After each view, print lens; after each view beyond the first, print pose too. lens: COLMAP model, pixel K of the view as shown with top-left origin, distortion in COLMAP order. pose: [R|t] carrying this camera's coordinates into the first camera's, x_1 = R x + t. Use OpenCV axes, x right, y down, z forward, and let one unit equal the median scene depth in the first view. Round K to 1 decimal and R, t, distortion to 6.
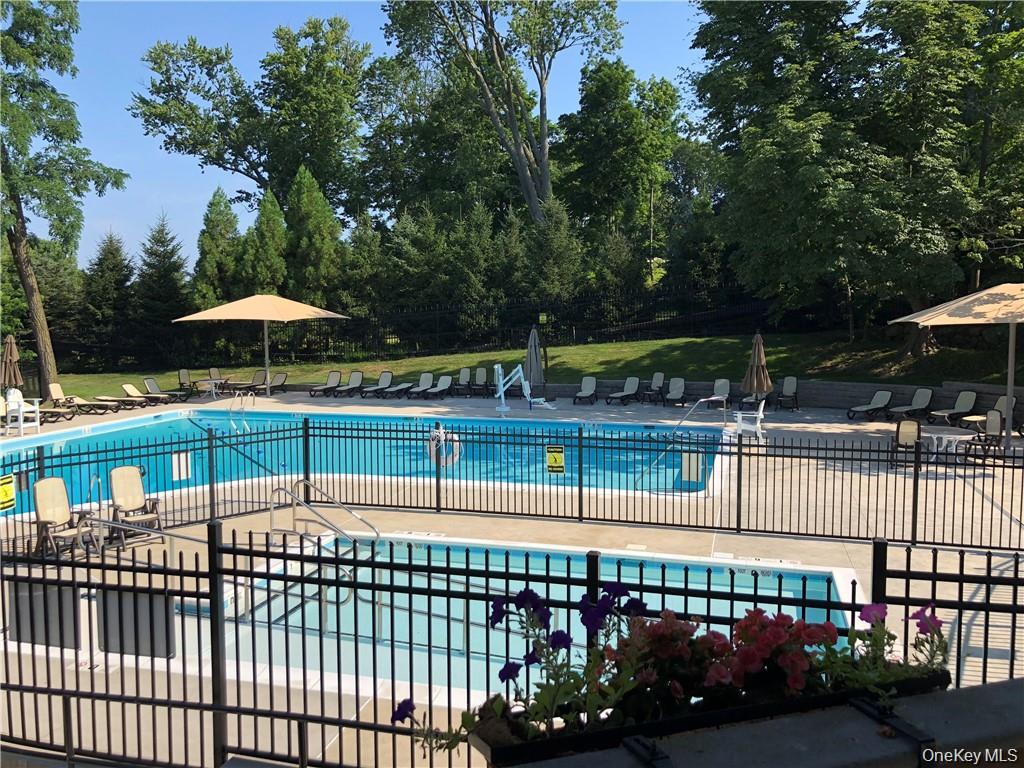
lens RADIAL K [[832.7, 0, 508.3], [0, 832.7, 382.3], [0, 0, 1]] dist [0.019355, -0.007924]
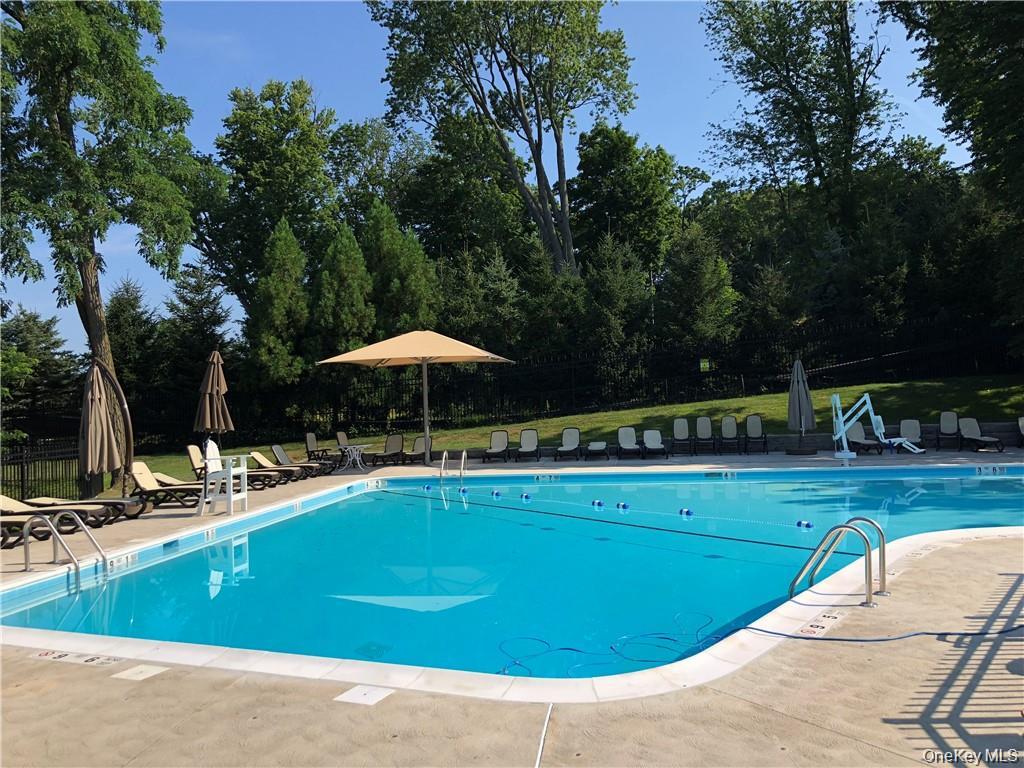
lens RADIAL K [[832.7, 0, 516.9], [0, 832.7, 386.2], [0, 0, 1]] dist [0.019355, -0.007924]
pose [[0.987266, -0.023776, 0.157294, -0.259261], [0.041275, 0.993191, -0.108936, 0.025419], [-0.153633, 0.114041, 0.981525, 0.191473]]
